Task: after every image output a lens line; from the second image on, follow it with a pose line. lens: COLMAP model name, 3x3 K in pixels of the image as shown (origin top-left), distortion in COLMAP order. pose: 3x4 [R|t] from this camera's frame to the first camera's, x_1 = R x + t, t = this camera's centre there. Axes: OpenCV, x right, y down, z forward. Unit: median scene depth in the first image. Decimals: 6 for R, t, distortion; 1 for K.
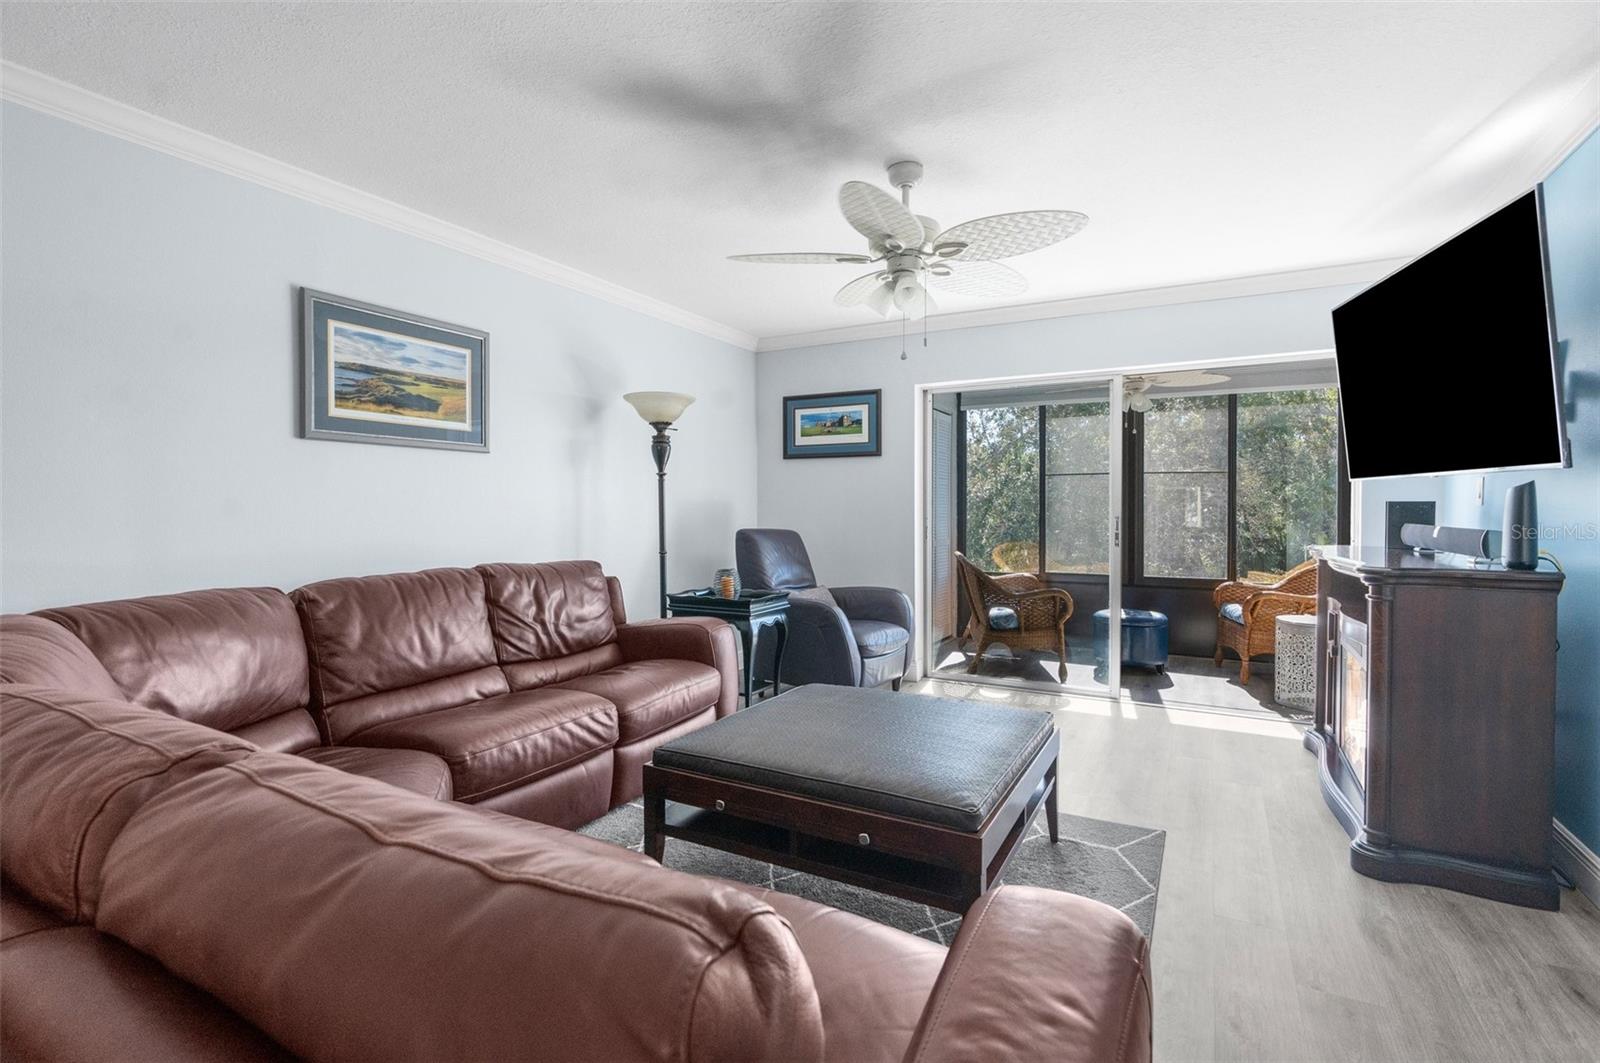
lens RADIAL K [[734.7, 0, 804.3], [0, 734.7, 521.8], [0, 0, 1]] dist [-0.003844, 0.000111]
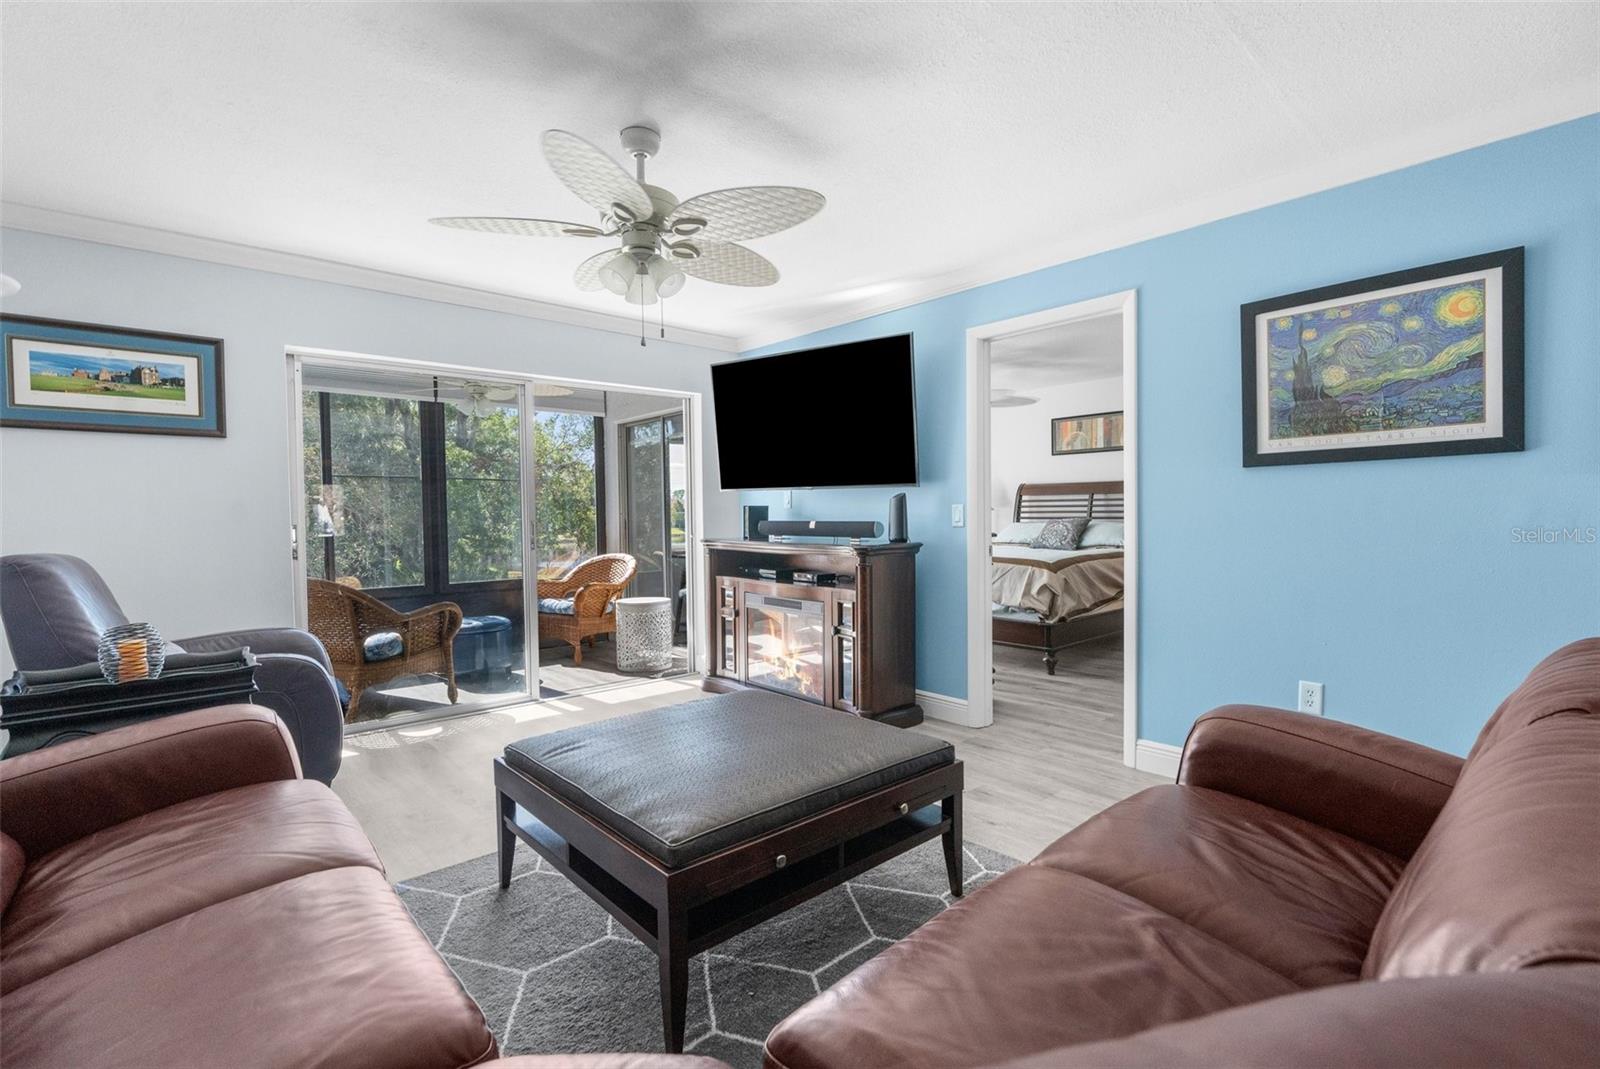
lens RADIAL K [[734.7, 0, 787.4], [0, 734.7, 527.5], [0, 0, 1]] dist [-0.003844, 0.000111]
pose [[0.341403, -0.023884, 0.939614, -0.551720], [0.027915, 0.999494, 0.015263, -0.004808], [-0.939503, 0.021018, 0.341897, 0.440049]]
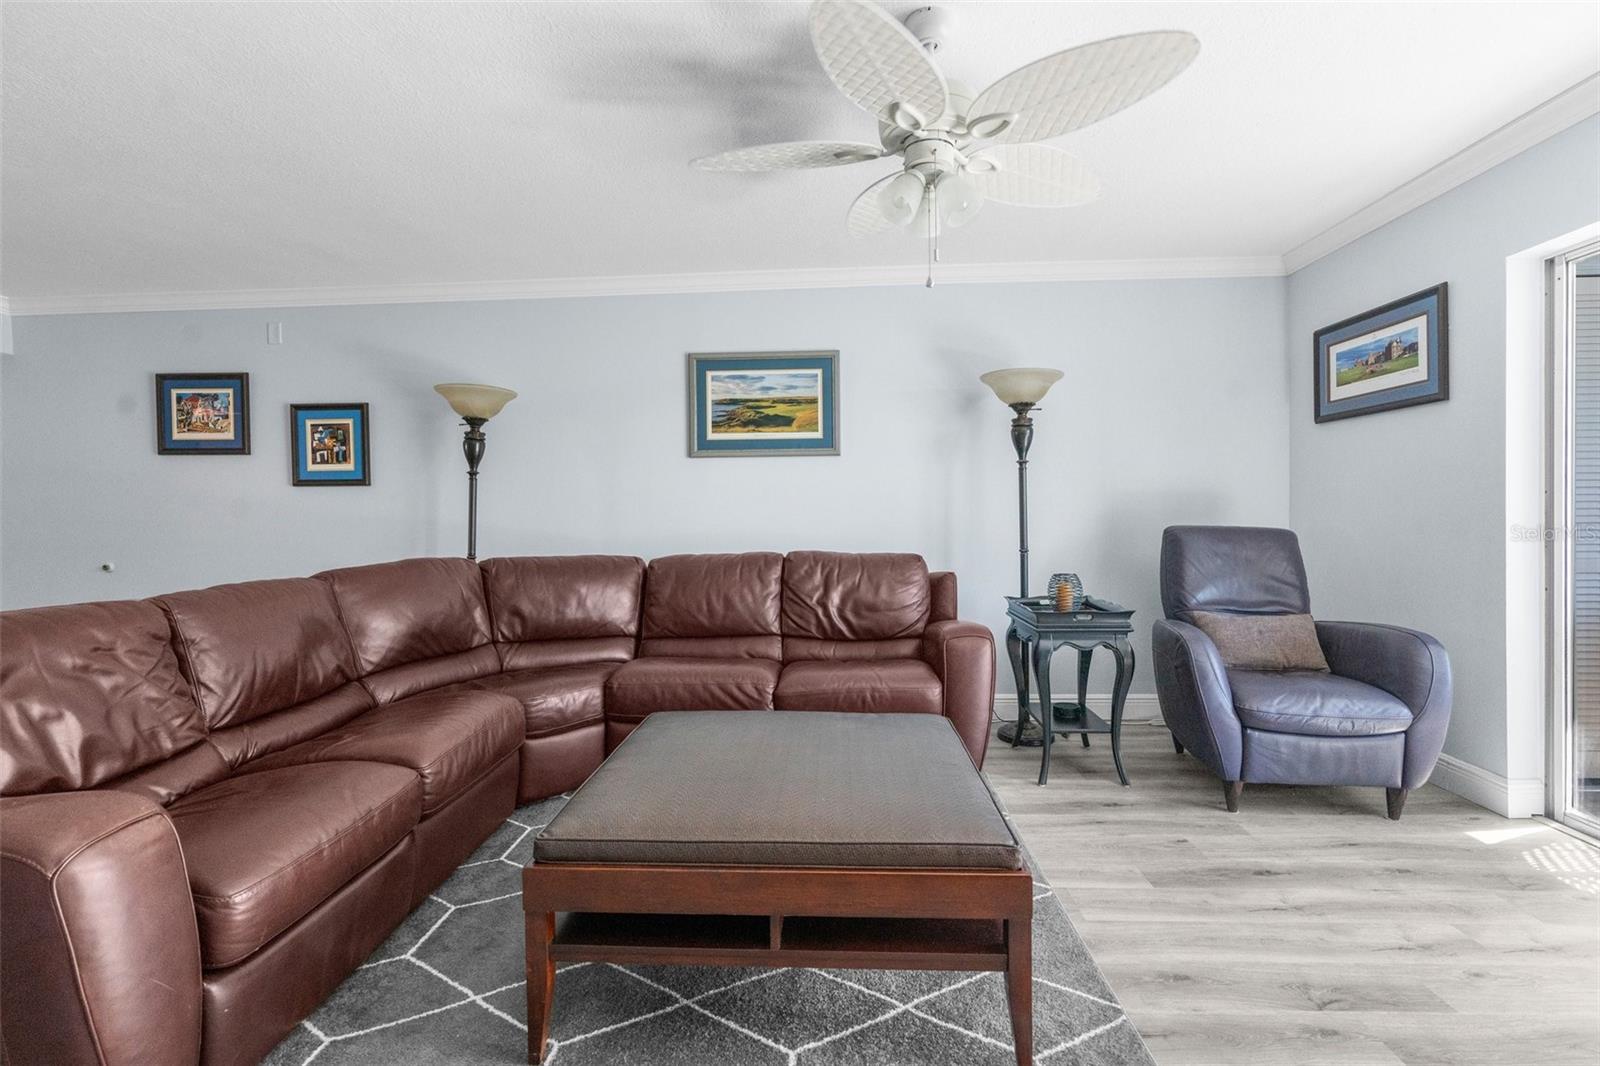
lens RADIAL K [[734.7, 0, 799.2], [0, 734.7, 520.8], [0, 0, 1]] dist [-0.003844, 0.000111]
pose [[0.439680, 0.003433, -0.898148, 0.608856], [-0.004828, 0.999987, 0.001459, 0.007627], [0.898141, 0.003695, 0.439691, 0.468912]]
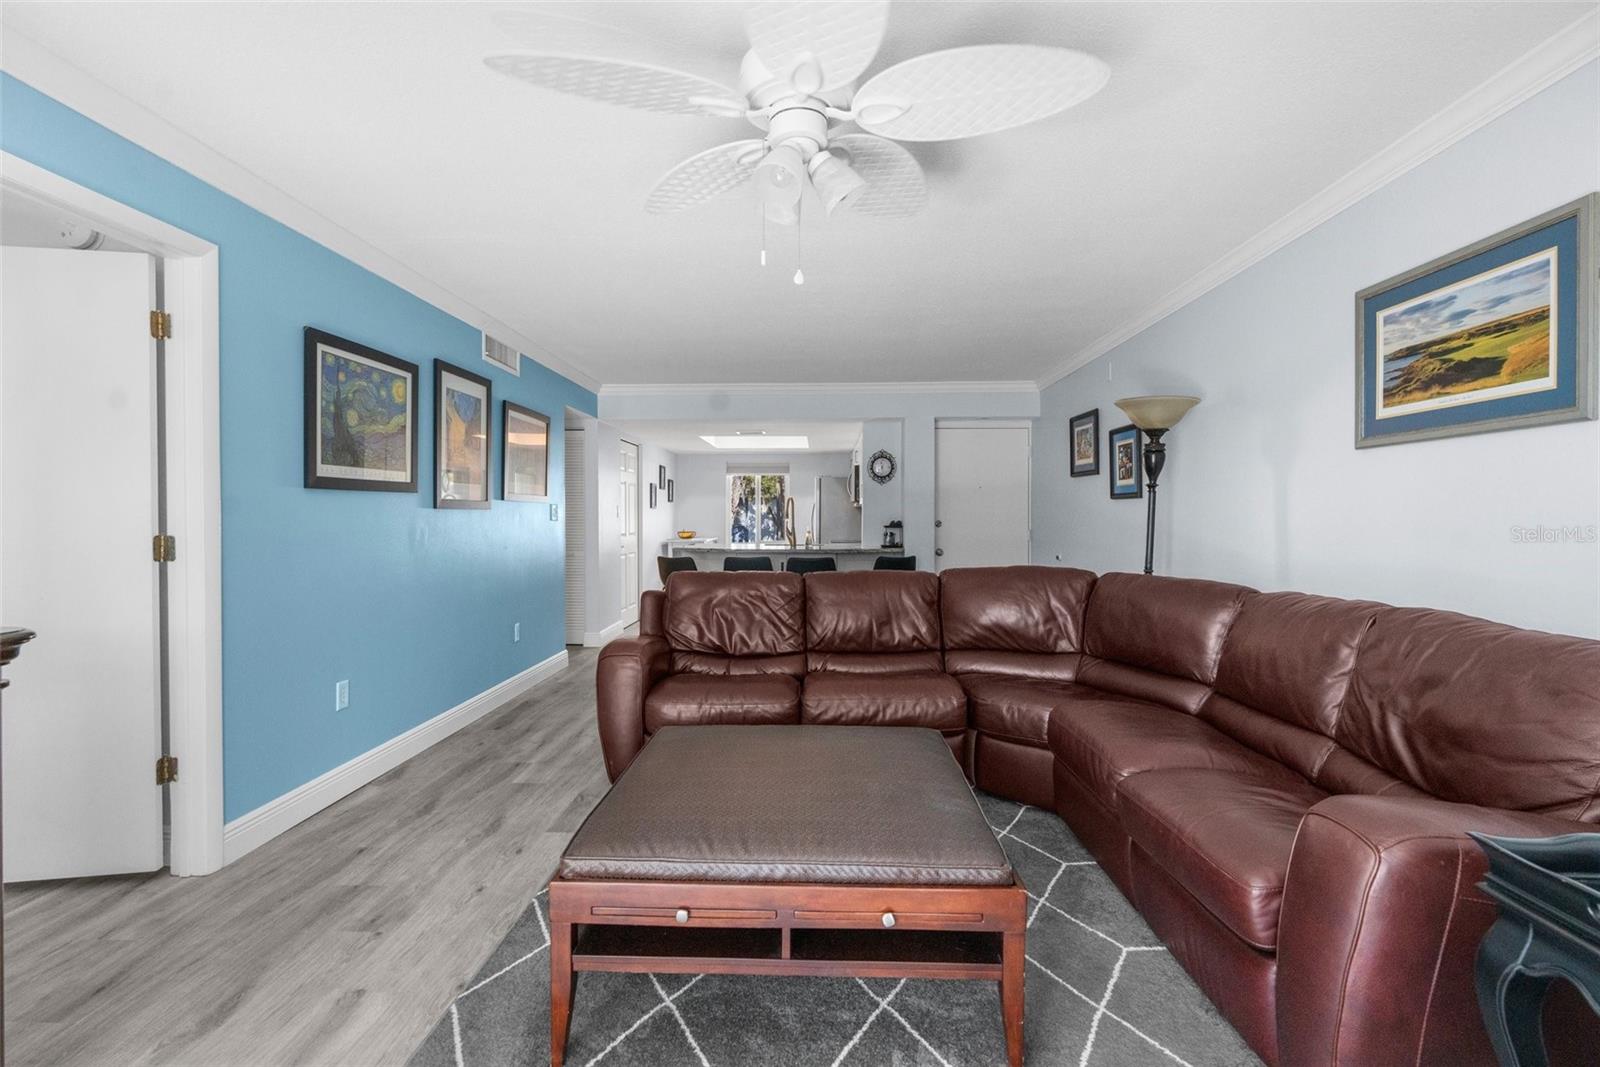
lens RADIAL K [[734.7, 0, 805.8], [0, 734.7, 529.1], [0, 0, 1]] dist [-0.003844, 0.000111]
pose [[-0.886635, 0.010025, -0.462361, 0.344590], [-0.004689, 0.999519, 0.030662, -0.029112], [0.462446, 0.029354, -0.886162, 1.289202]]
